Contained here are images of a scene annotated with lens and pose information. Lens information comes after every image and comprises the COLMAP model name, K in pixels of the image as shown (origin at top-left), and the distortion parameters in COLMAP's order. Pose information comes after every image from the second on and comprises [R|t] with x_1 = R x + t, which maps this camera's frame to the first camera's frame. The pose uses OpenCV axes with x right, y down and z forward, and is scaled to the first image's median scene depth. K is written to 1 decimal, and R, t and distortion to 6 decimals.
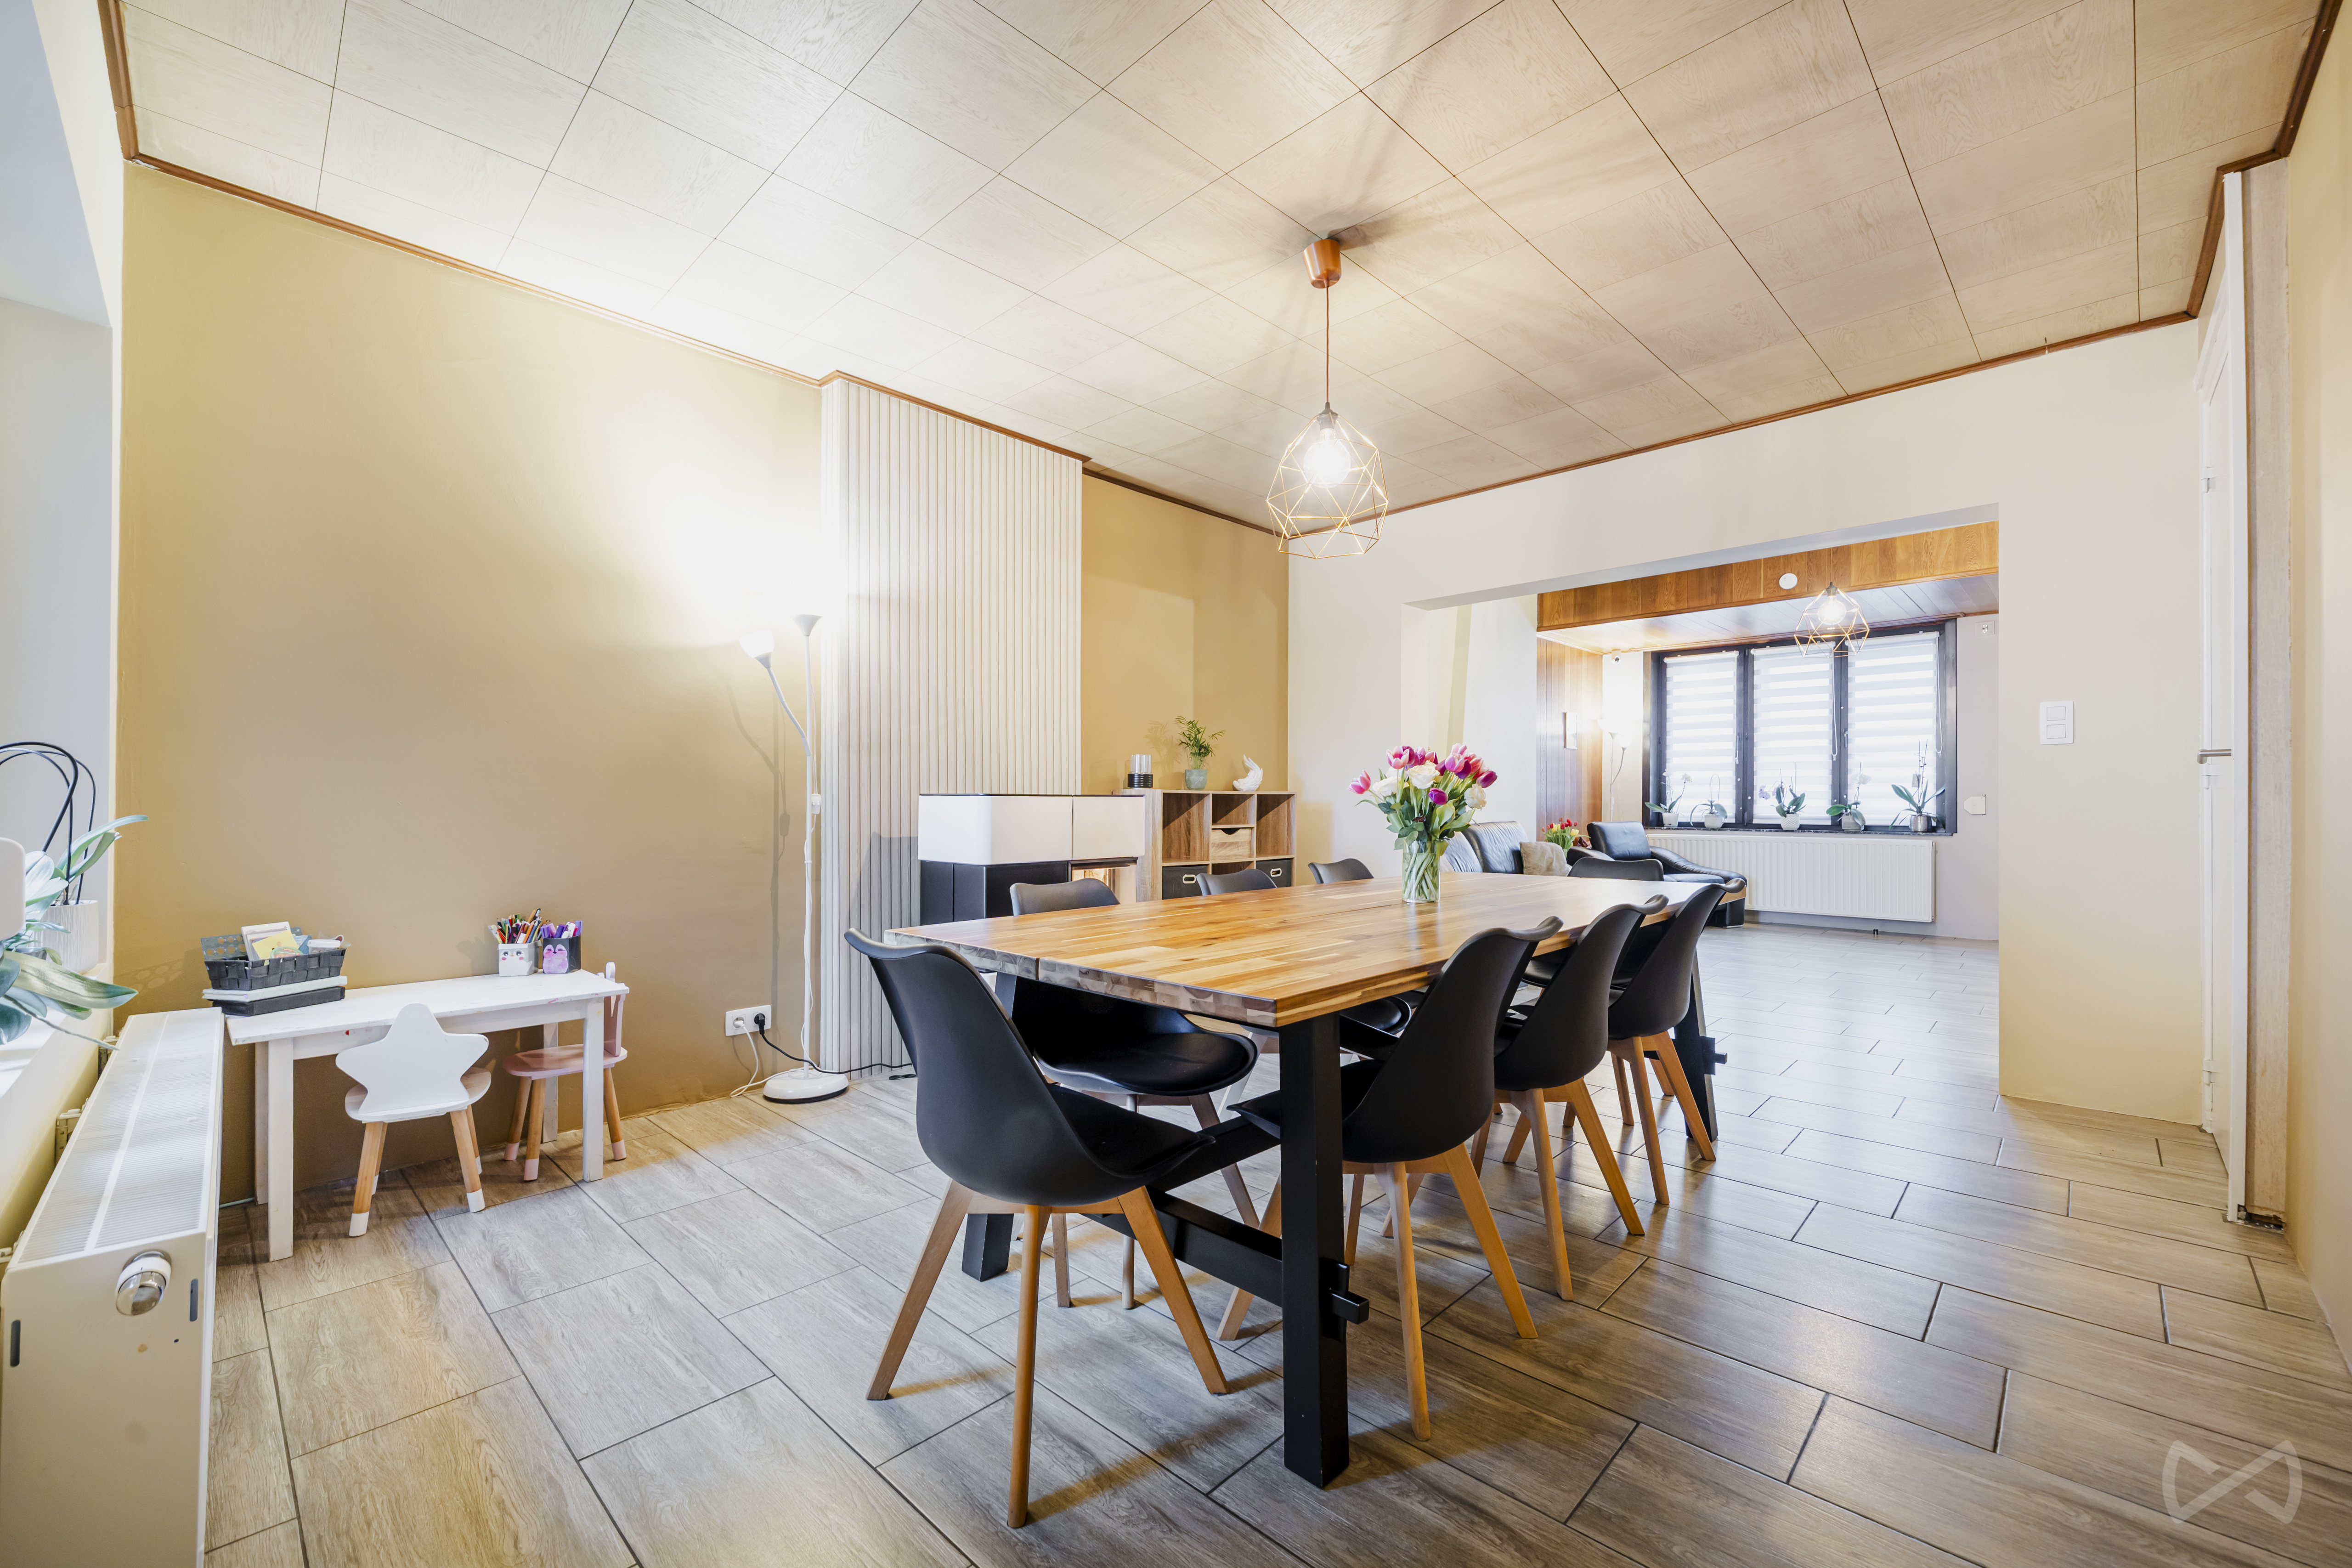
lens RADIAL K [[950.7, 0, 1176.0], [0, 950.7, 784.0], [0, 0, 1]] dist [-0.001100, -0.000025]
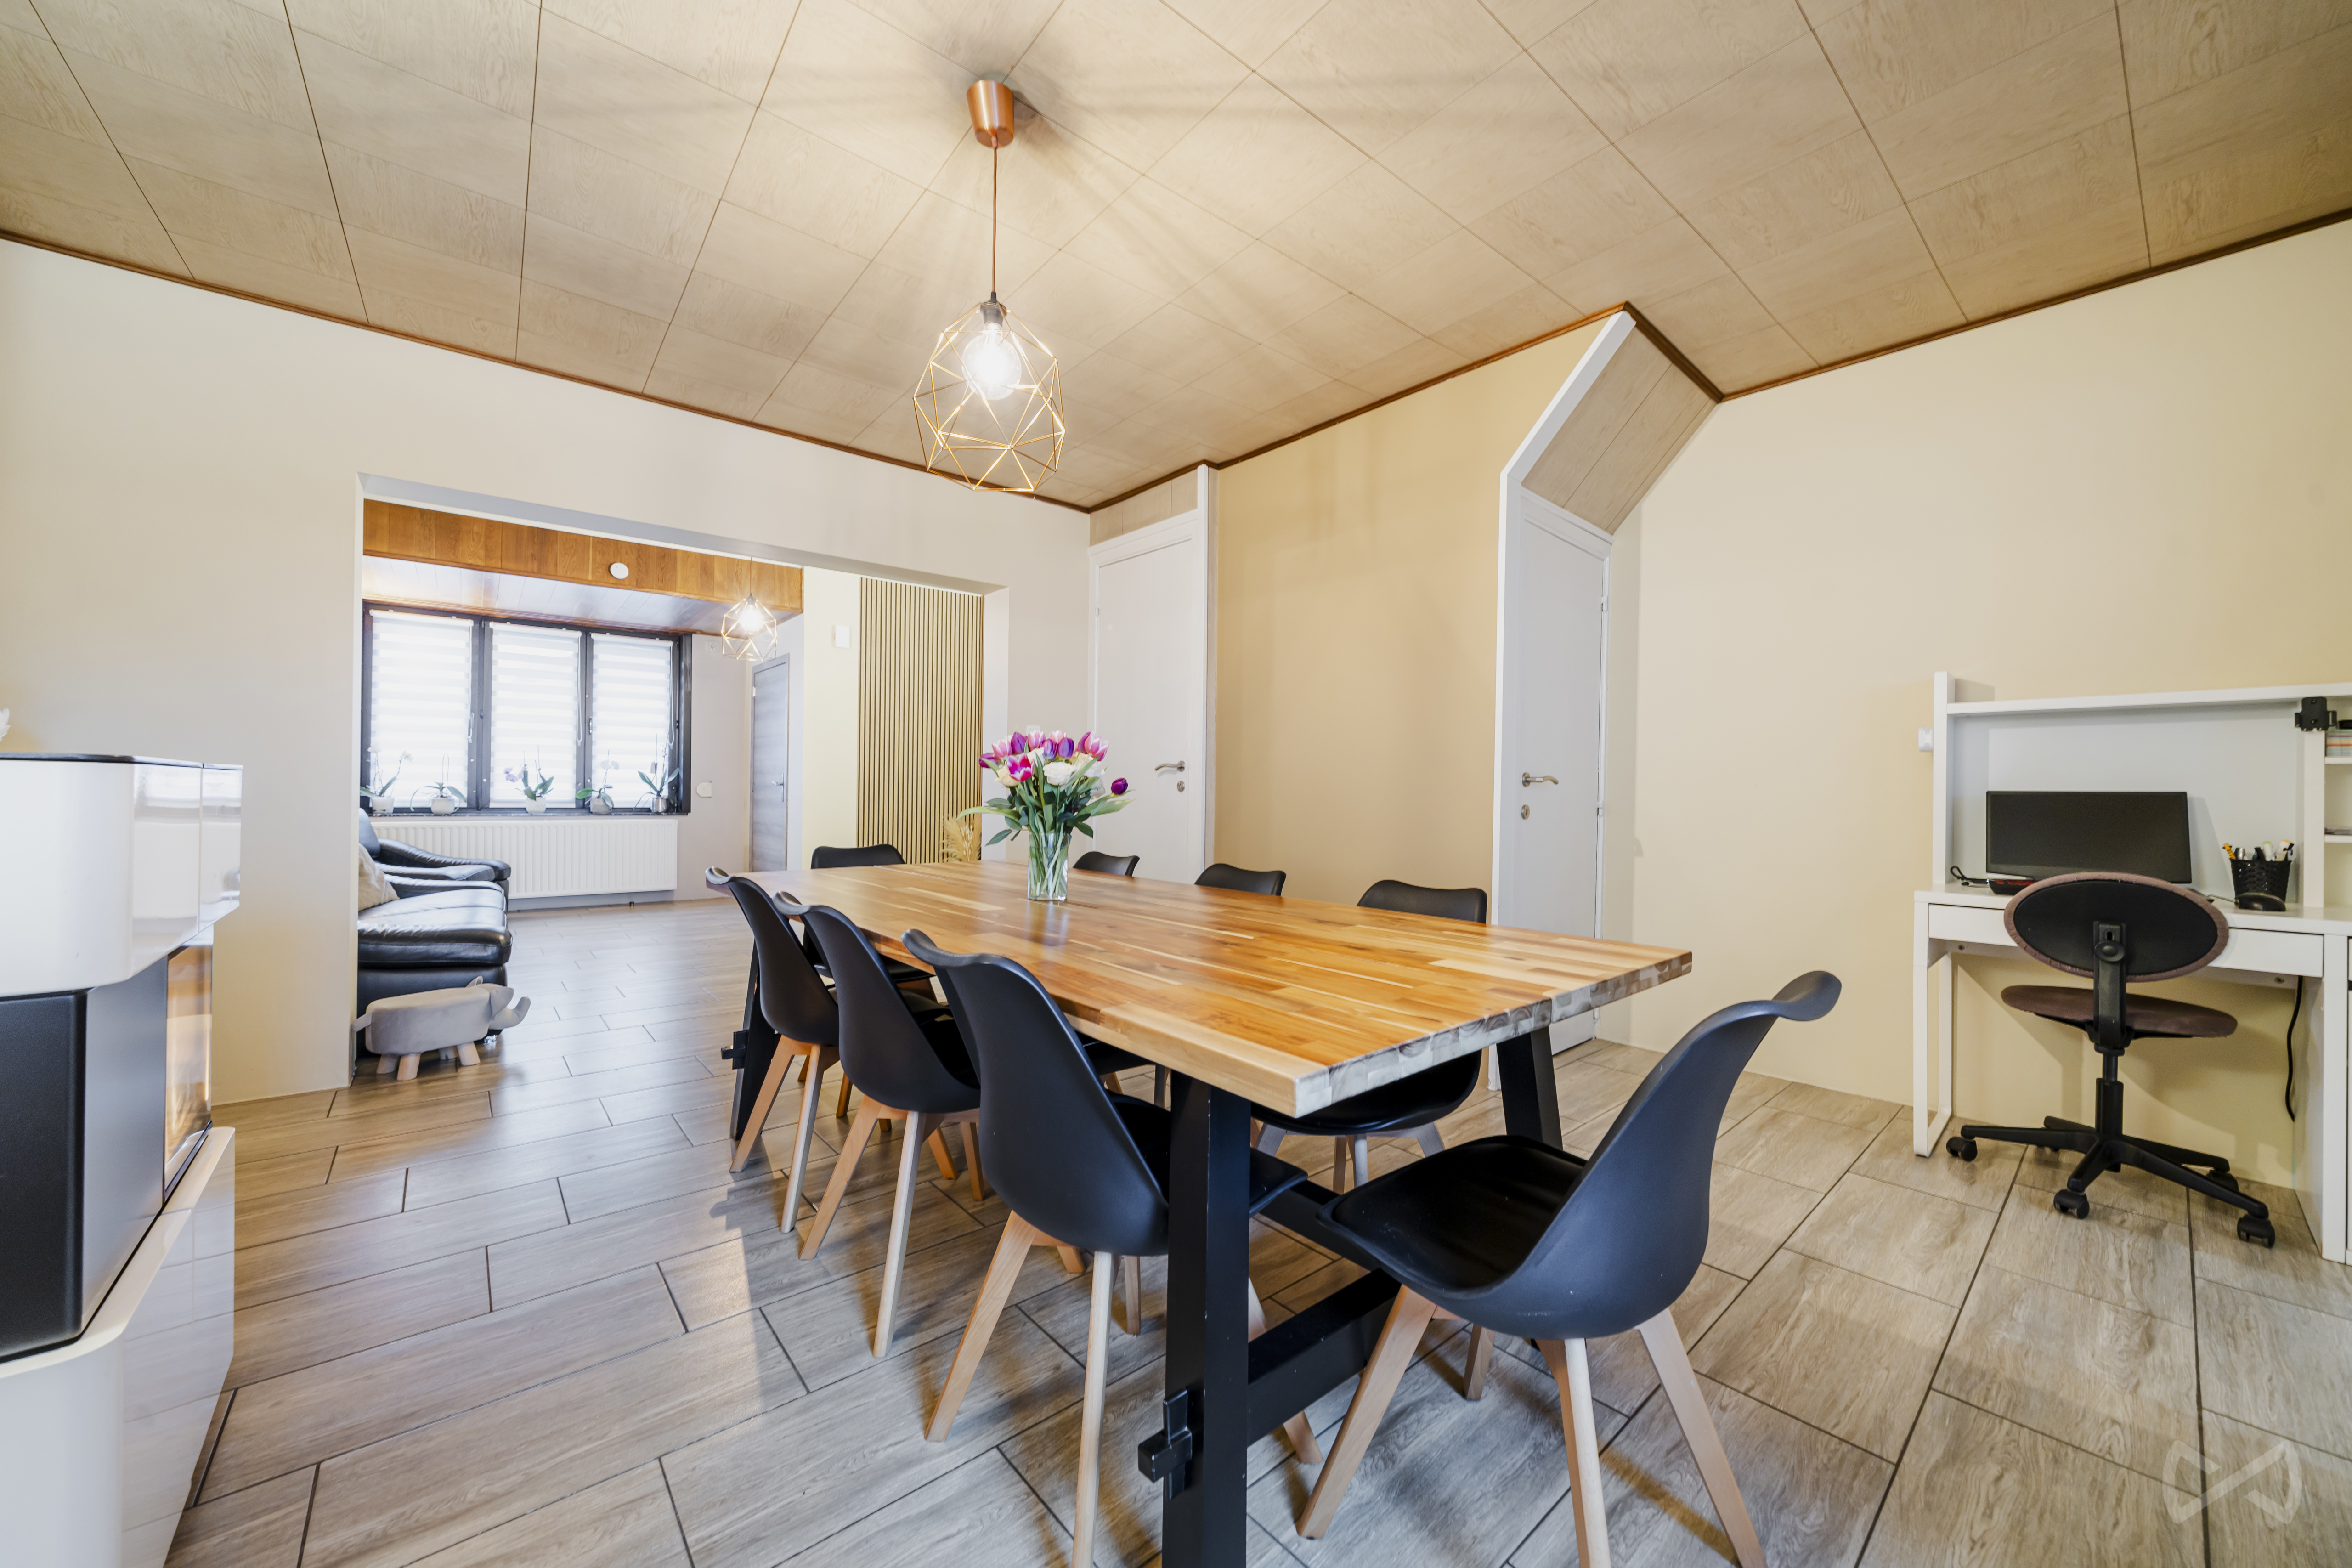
lens RADIAL K [[858.7, 0, 1176.0], [0, 858.7, 784.0], [0, 0, 1]] dist [0.001000, 0.000018]
pose [[0.099647, 0.008612, 0.994986, -0.185686], [-0.028299, 0.999583, -0.005818, 0.004325], [-0.994620, -0.027577, 0.099849, 0.260784]]
